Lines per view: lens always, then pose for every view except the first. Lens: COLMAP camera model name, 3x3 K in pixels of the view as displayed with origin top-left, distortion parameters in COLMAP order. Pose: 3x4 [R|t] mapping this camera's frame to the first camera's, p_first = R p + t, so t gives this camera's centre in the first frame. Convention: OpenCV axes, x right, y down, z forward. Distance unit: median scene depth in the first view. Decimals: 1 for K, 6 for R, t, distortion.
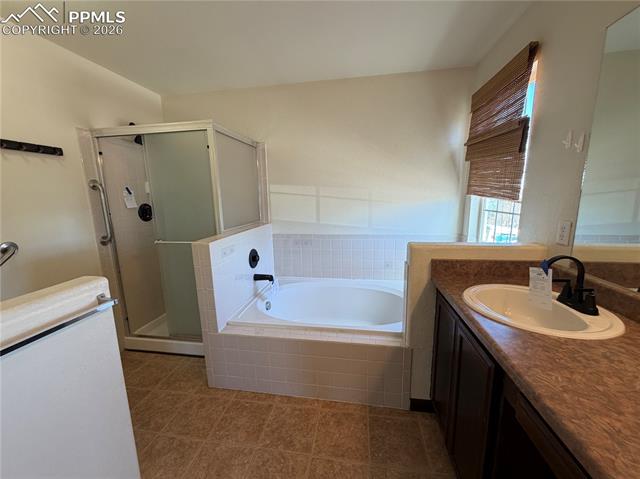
lens RADIAL K [[255.3, 0, 318.4], [0, 255.3, 240.8], [0, 0, 1]] dist [-0.000298, 0.000080]
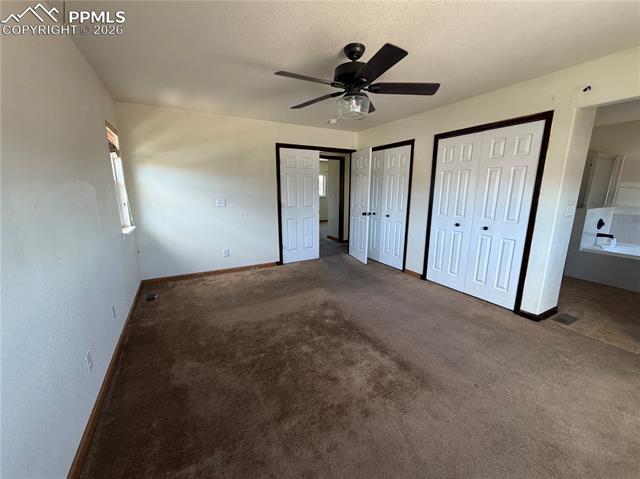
lens RADIAL K [[252.5, 0, 321.6], [0, 252.5, 242.5], [0, 0, 1]] dist [0.000615, 0.000287]
pose [[0.618195, 0.185188, -0.763898, -0.097657], [-0.155469, 0.981458, 0.112115, 0.360346], [0.770497, 0.049454, 0.635523, -1.947371]]
